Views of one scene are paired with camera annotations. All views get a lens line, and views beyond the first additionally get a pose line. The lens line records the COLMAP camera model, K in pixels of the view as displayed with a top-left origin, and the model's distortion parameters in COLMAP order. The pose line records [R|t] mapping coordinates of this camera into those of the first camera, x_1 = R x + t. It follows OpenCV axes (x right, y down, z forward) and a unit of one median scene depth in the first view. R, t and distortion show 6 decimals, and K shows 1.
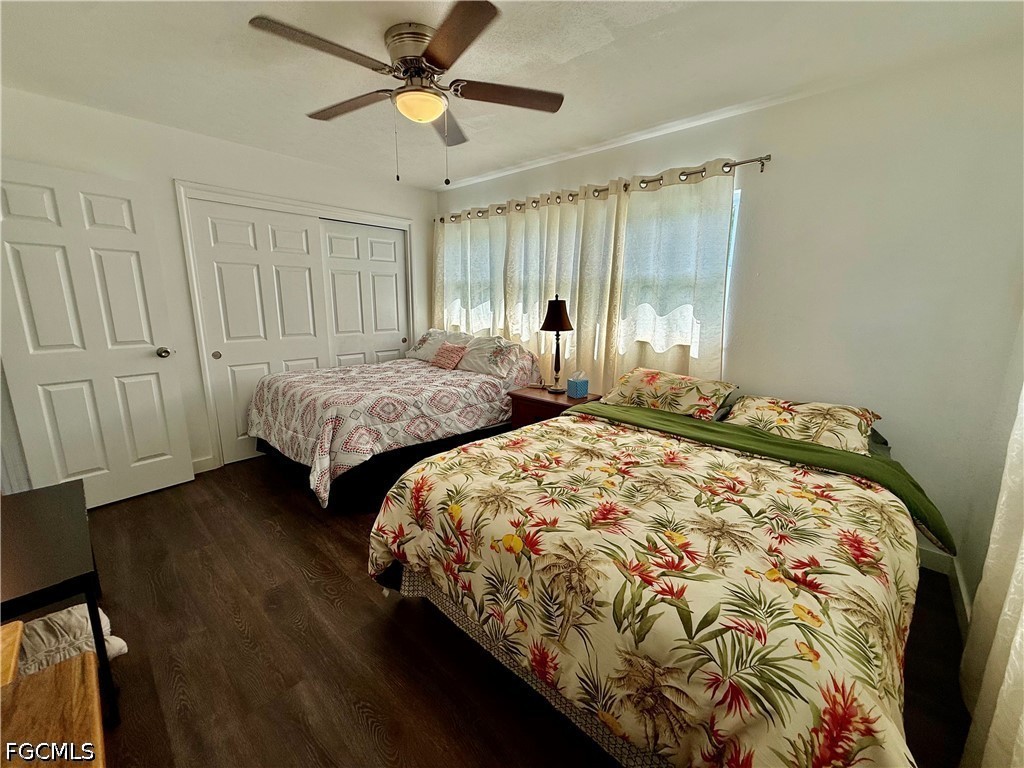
lens RADIAL K [[408.1, 0, 512.3], [0, 408.1, 378.8], [0, 0, 1]] dist [0.001141, -0.000060]
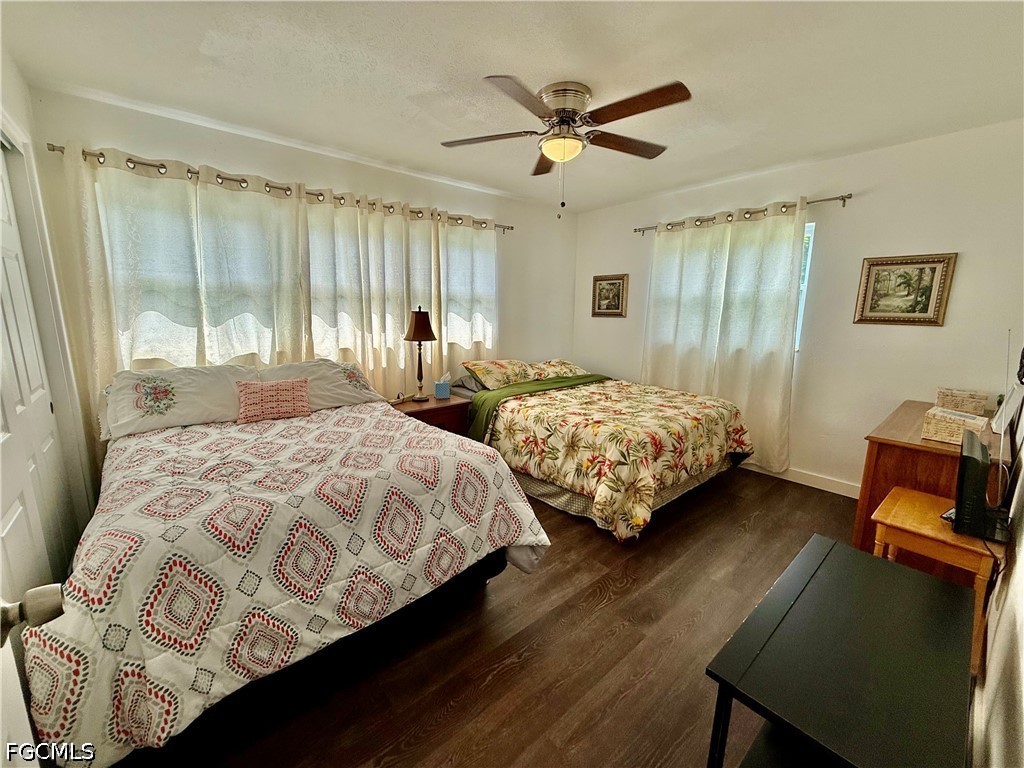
lens RADIAL K [[408.1, 0, 513.3], [0, 408.1, 384.6], [0, 0, 1]] dist [0.001141, -0.000060]
pose [[0.121857, -0.190549, 0.974085, -0.888127], [0.188509, 0.967979, 0.165772, -0.136157], [-0.974482, 0.163423, 0.153875, 0.623464]]
